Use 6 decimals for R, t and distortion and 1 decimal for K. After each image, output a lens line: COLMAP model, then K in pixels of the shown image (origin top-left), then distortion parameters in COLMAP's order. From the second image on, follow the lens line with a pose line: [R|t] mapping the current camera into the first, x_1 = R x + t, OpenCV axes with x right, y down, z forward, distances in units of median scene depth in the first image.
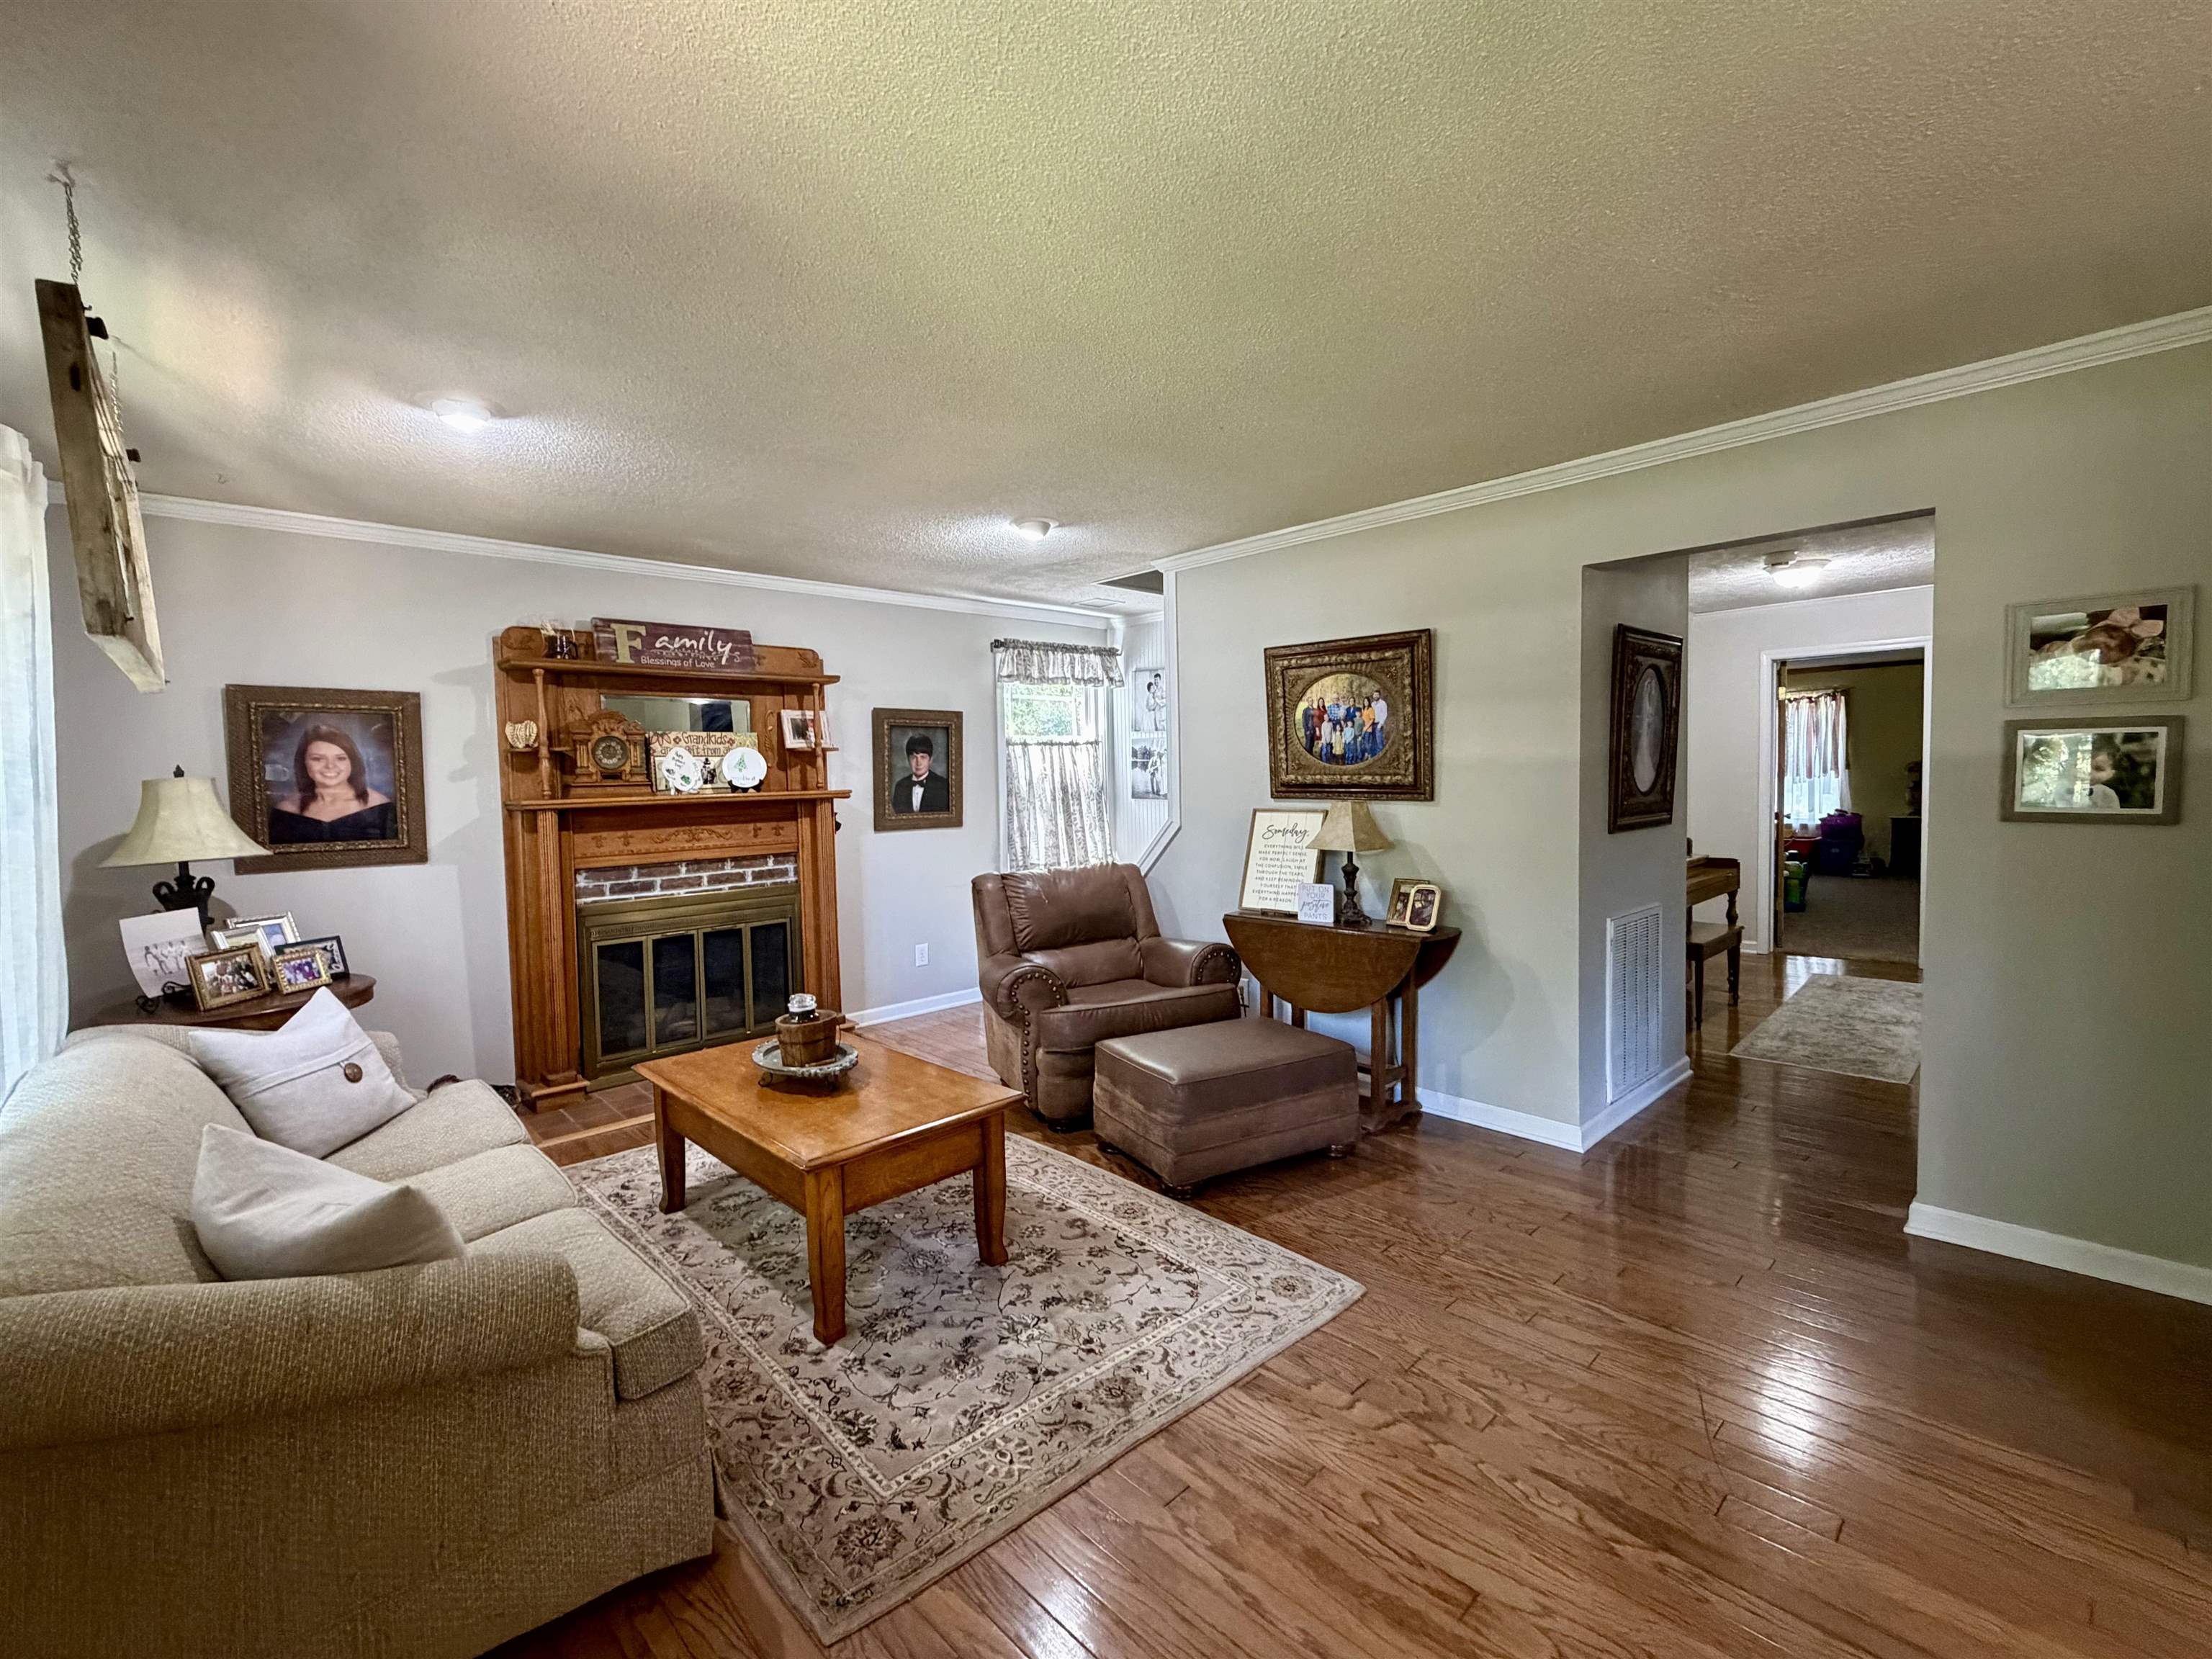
lens RADIAL K [[970.7, 0, 1102.5], [0, 970.7, 822.5], [0, 0, 1]] dist [0.000378, 0.000828]
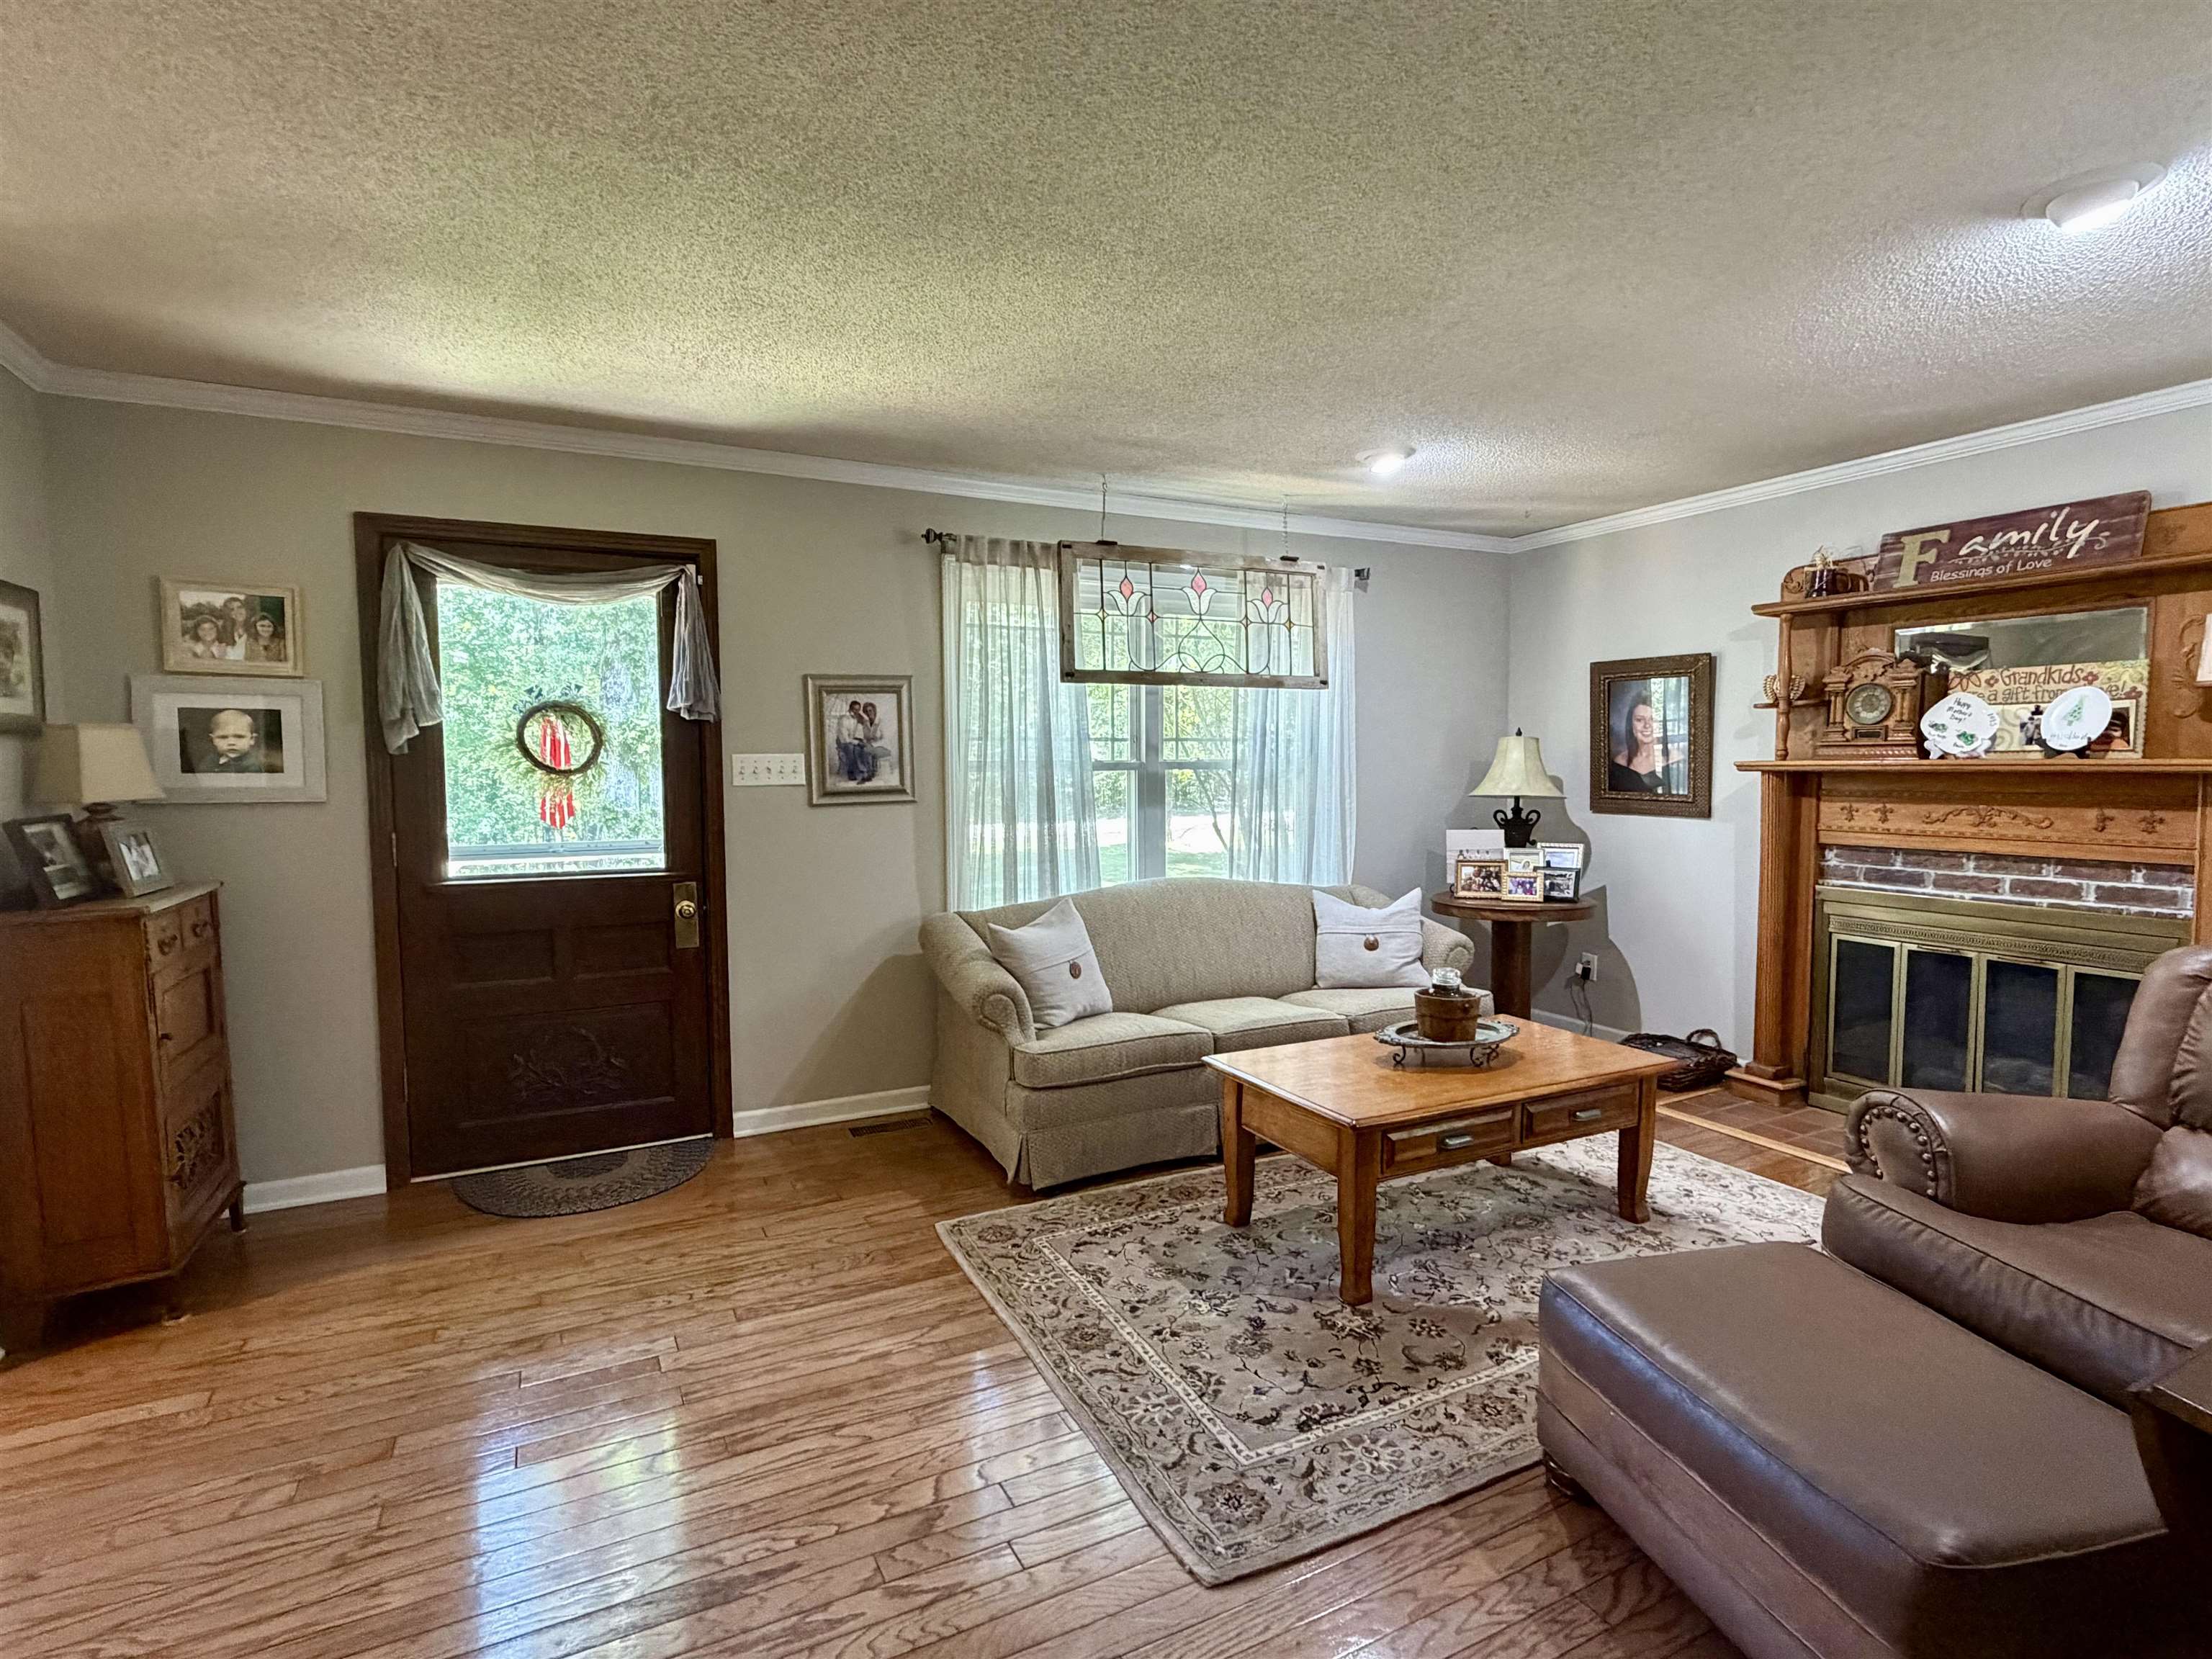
lens RADIAL K [[1095.9, 0, 1108.0], [0, 1095.9, 825.3], [0, 0, 1]] dist [0.002156, 0.000779]
pose [[-0.279829, 0.083199, -0.956438, 0.607529], [-0.035199, 0.994679, 0.096824, -0.042783], [0.959404, 0.060760, -0.275412, 0.730188]]
